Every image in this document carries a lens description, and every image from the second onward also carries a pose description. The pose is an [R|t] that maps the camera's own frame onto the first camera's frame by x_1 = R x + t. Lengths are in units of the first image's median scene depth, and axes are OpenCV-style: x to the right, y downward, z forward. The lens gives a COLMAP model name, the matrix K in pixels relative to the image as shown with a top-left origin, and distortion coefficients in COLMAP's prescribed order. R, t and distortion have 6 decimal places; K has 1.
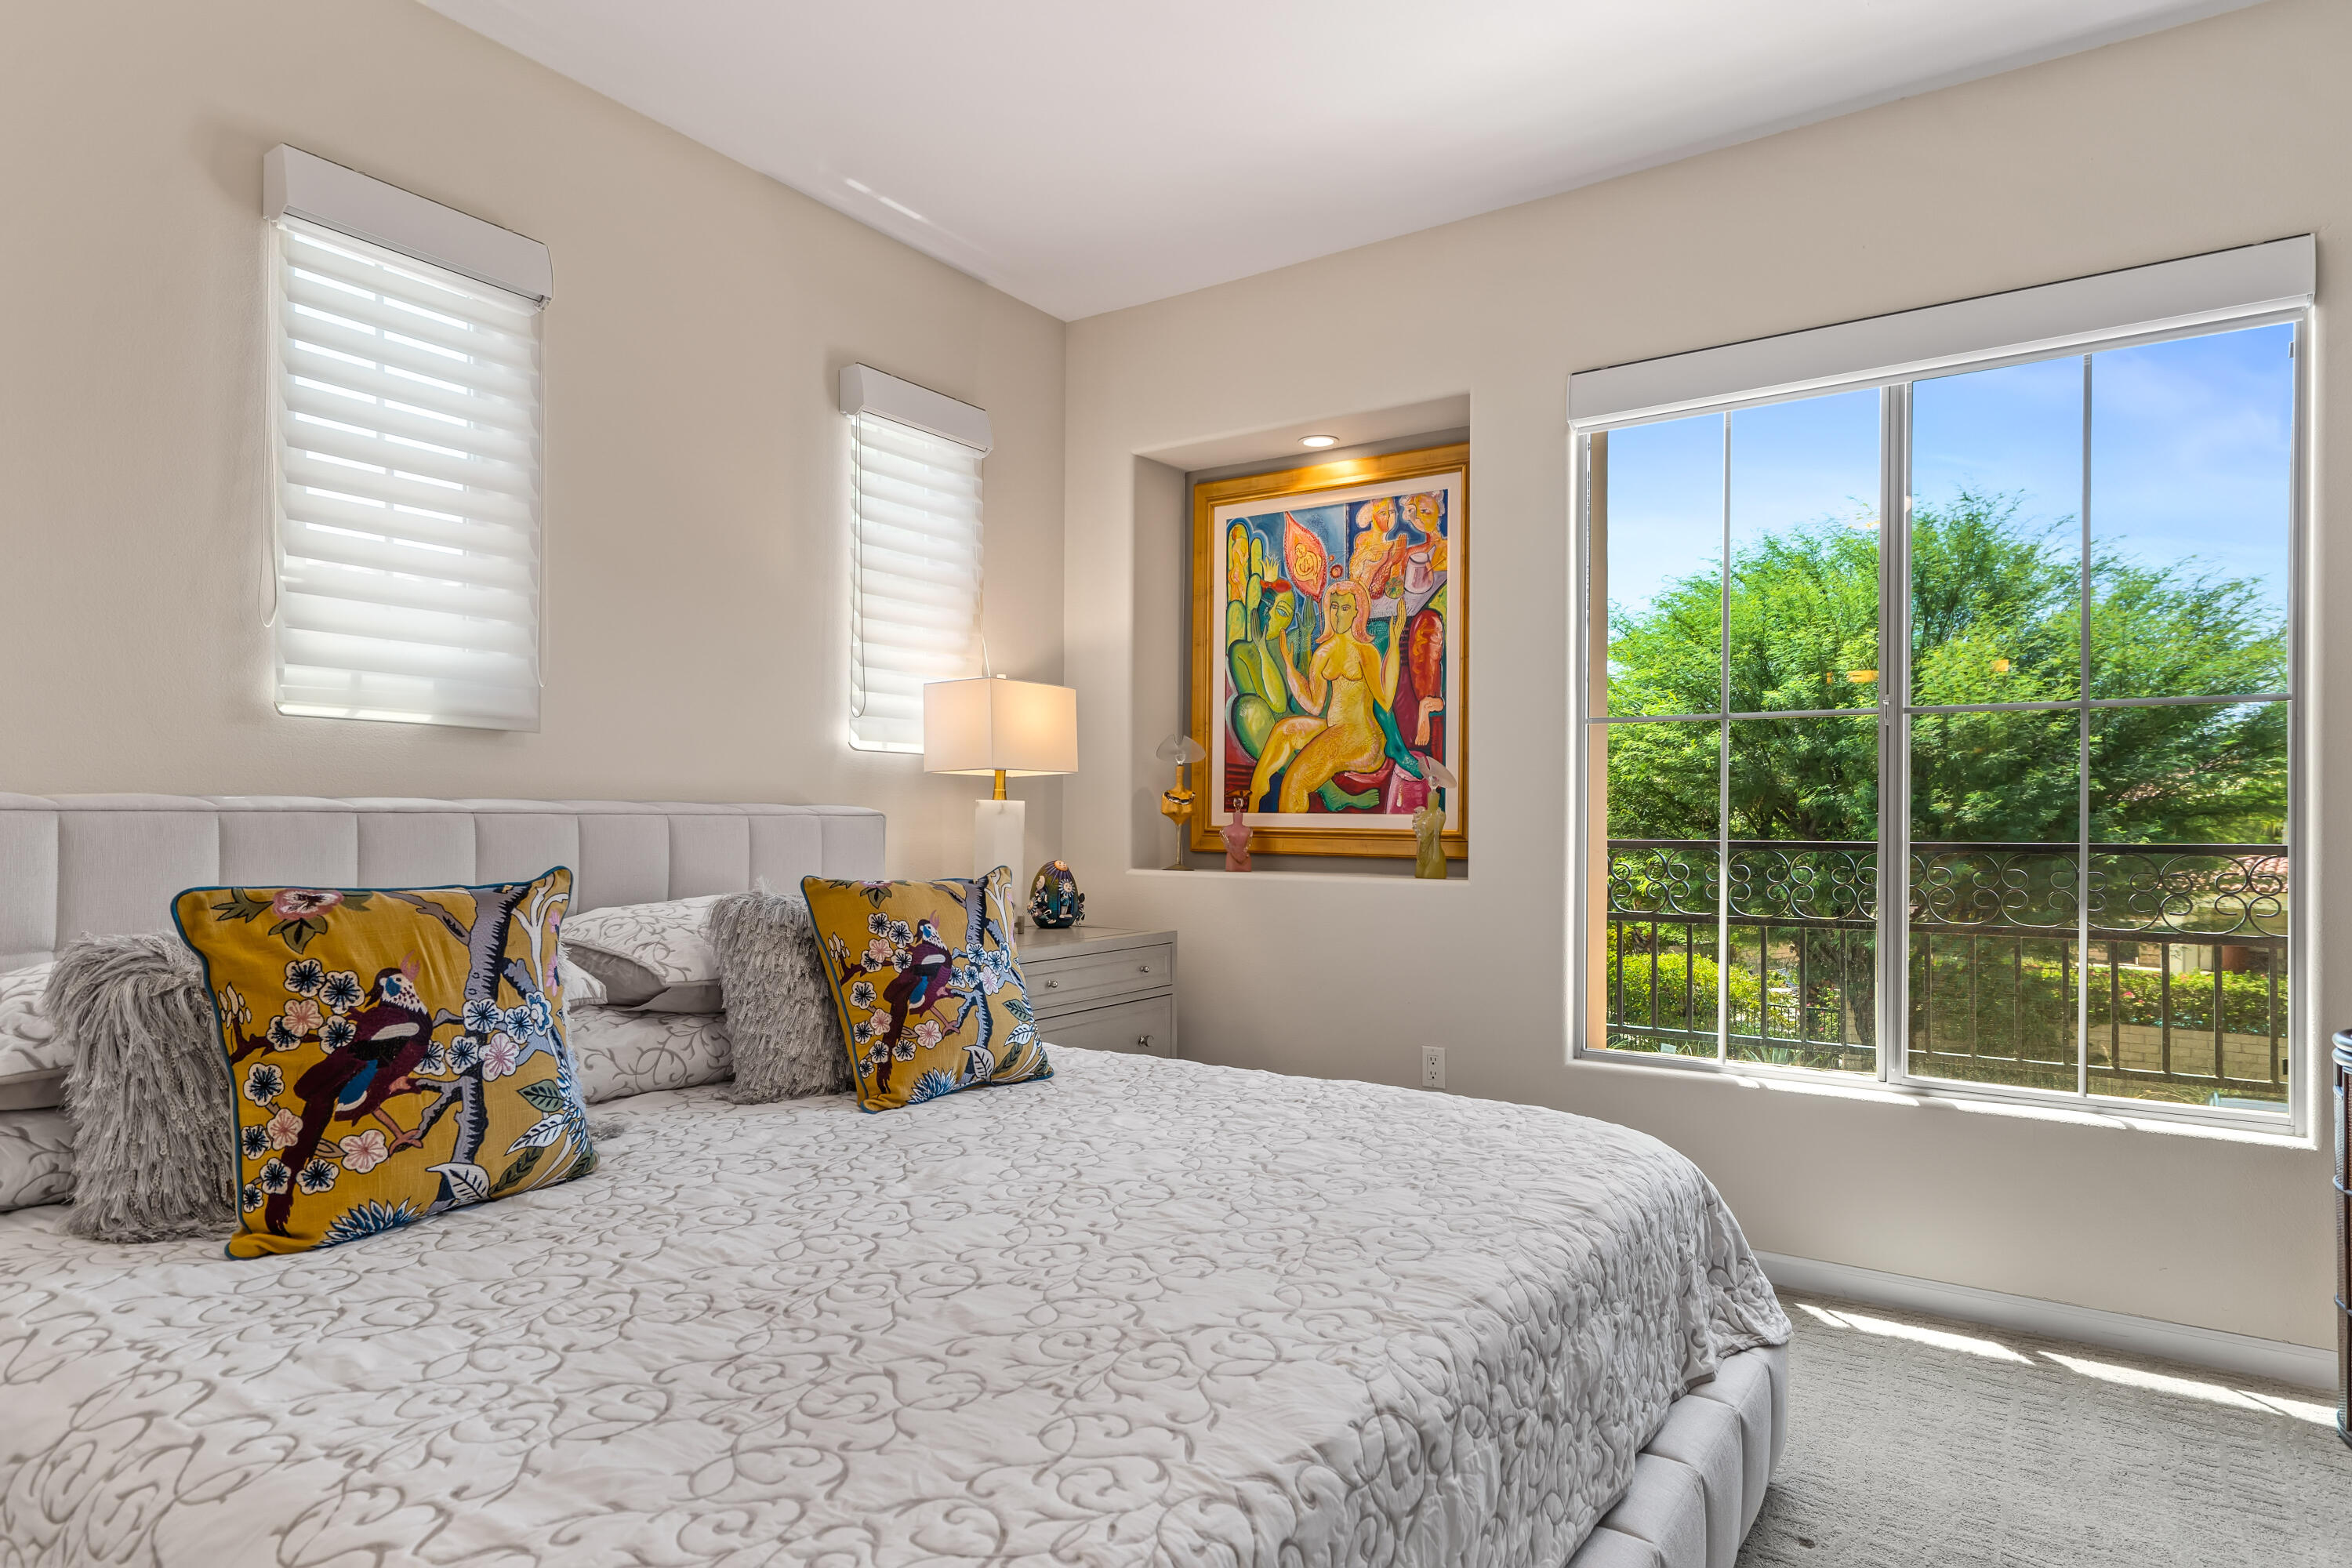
lens RADIAL K [[1320.5, 0, 1173.4], [0, 1320.5, 793.7], [0, 0, 1]] dist [0.002404, -0.001351]
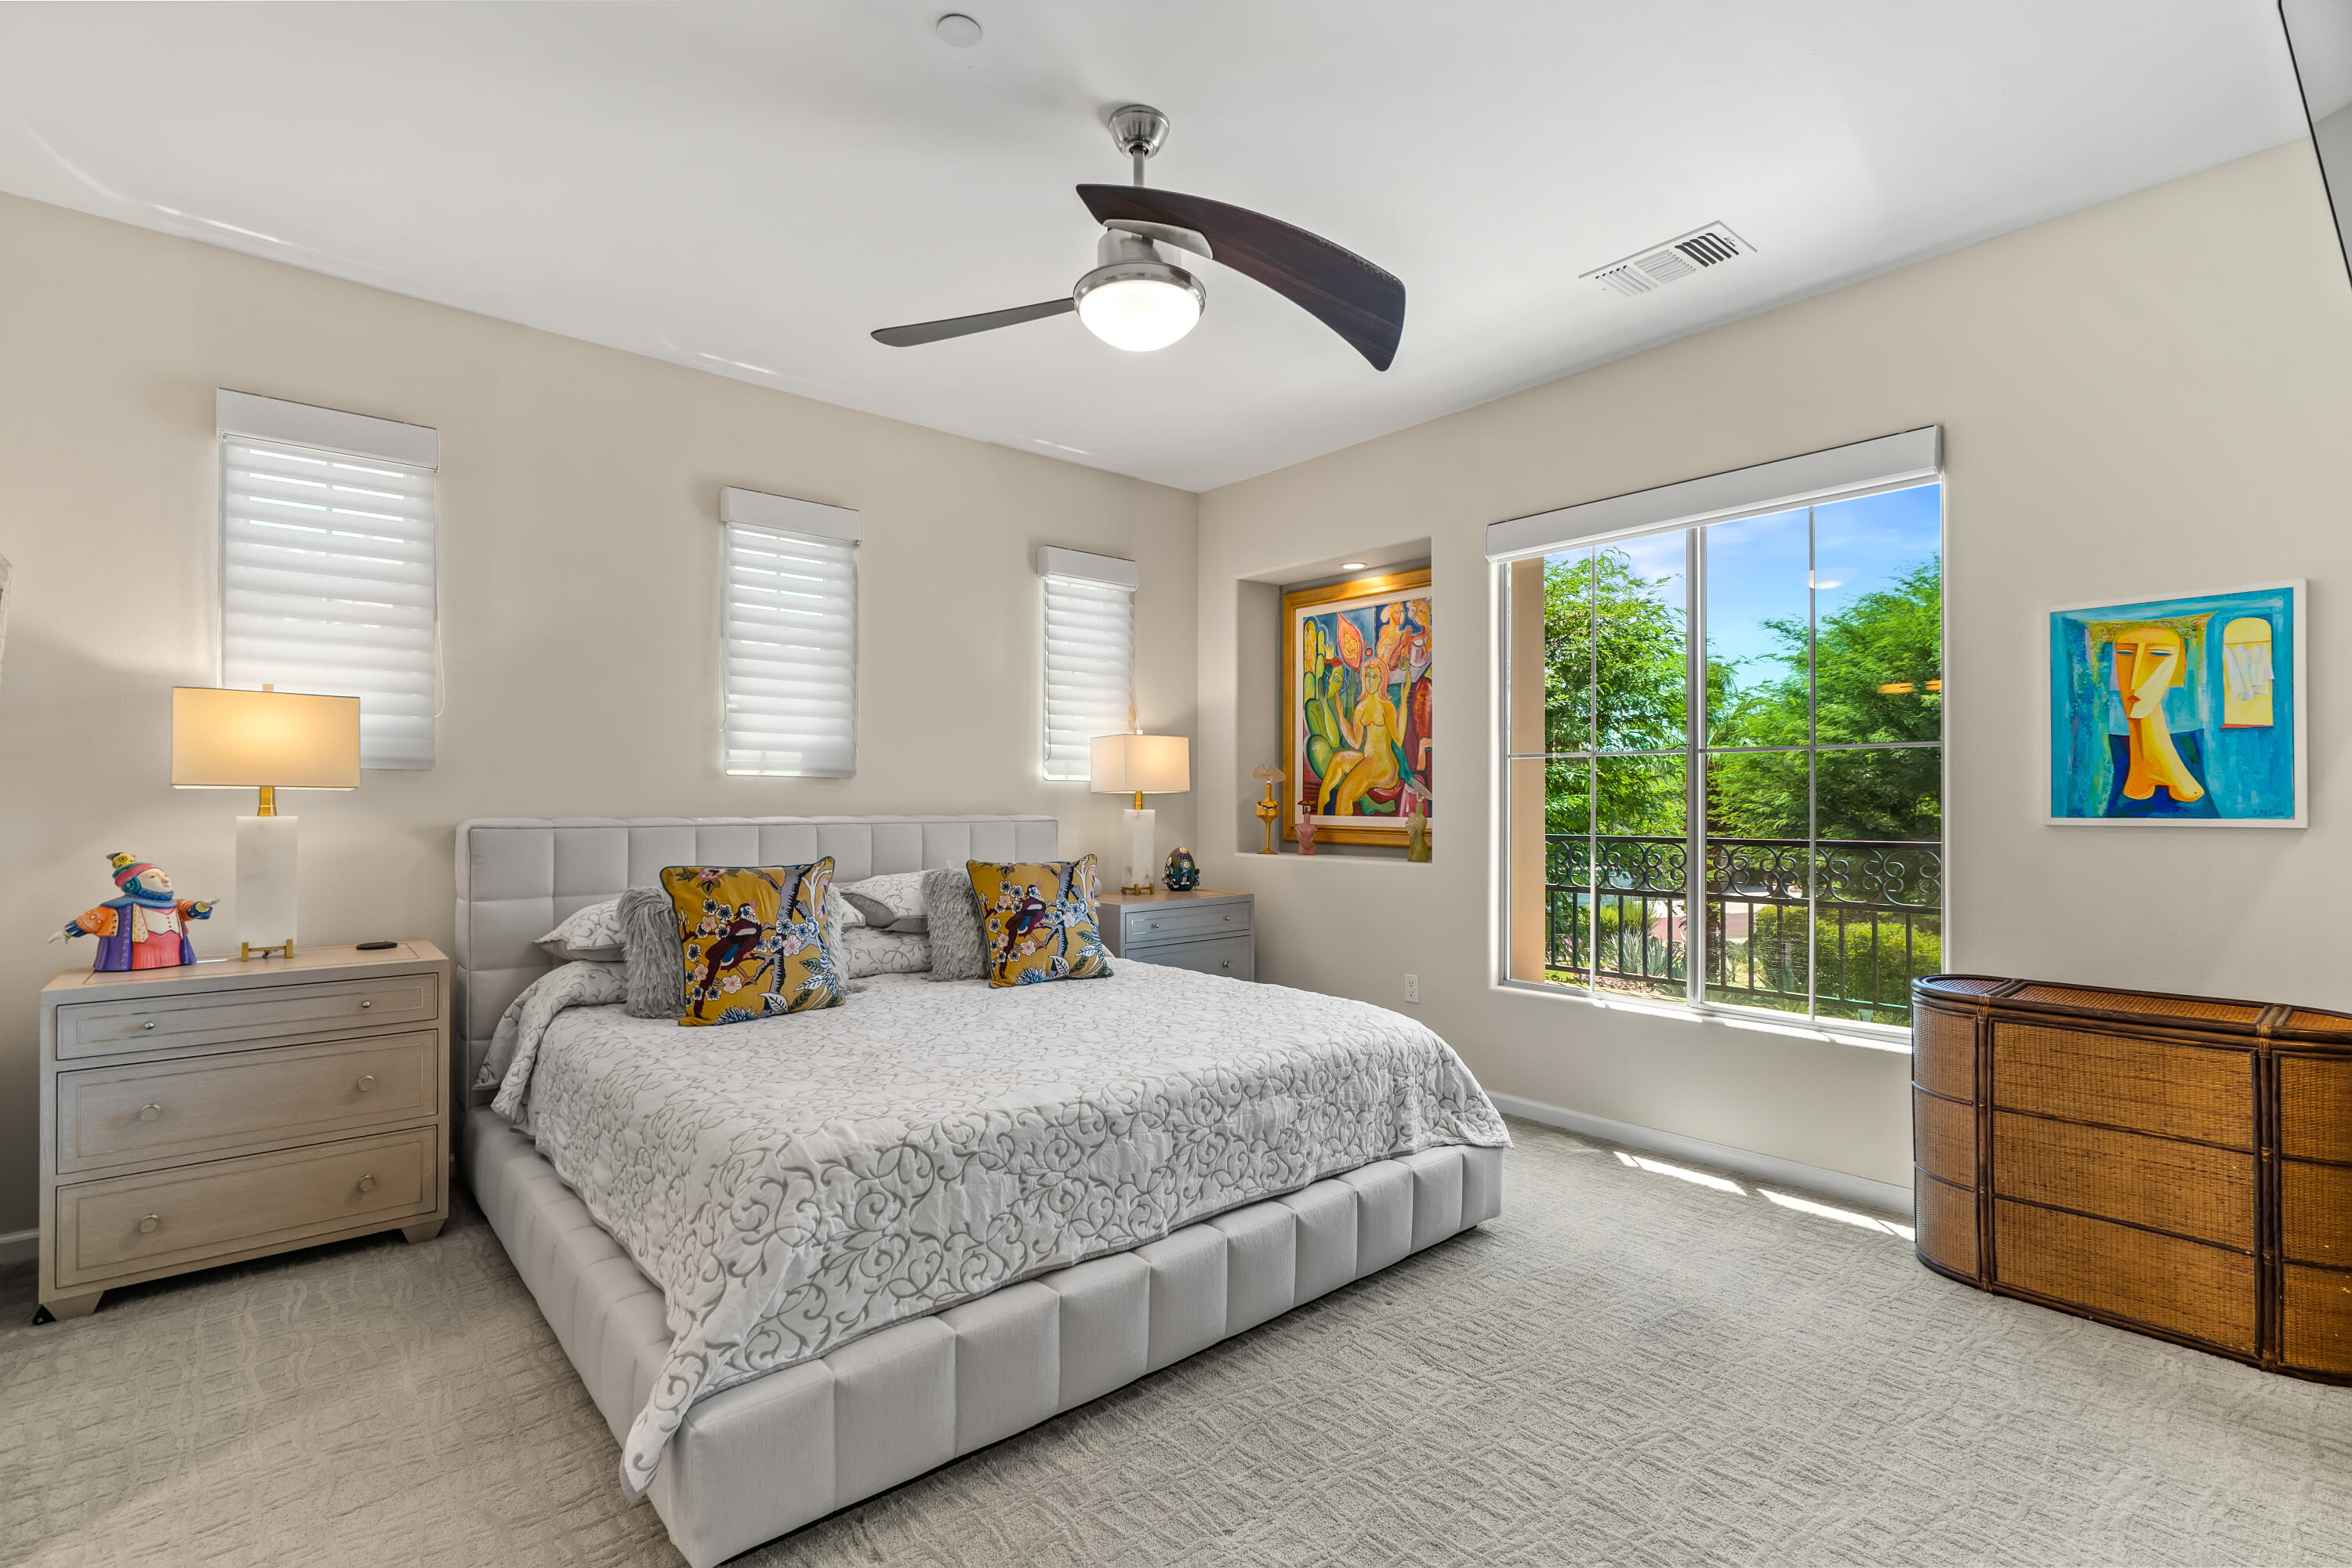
lens RADIAL K [[1078.9, 0, 1173.0], [0, 1078.9, 766.0], [0, 0, 1]] dist [-0.012541, 0.000161]
pose [[0.964844, -0.013030, -0.262499, 0.346953], [0.009587, 0.999850, -0.014392, -0.039456], [0.262648, 0.011369, 0.964825, -0.334606]]
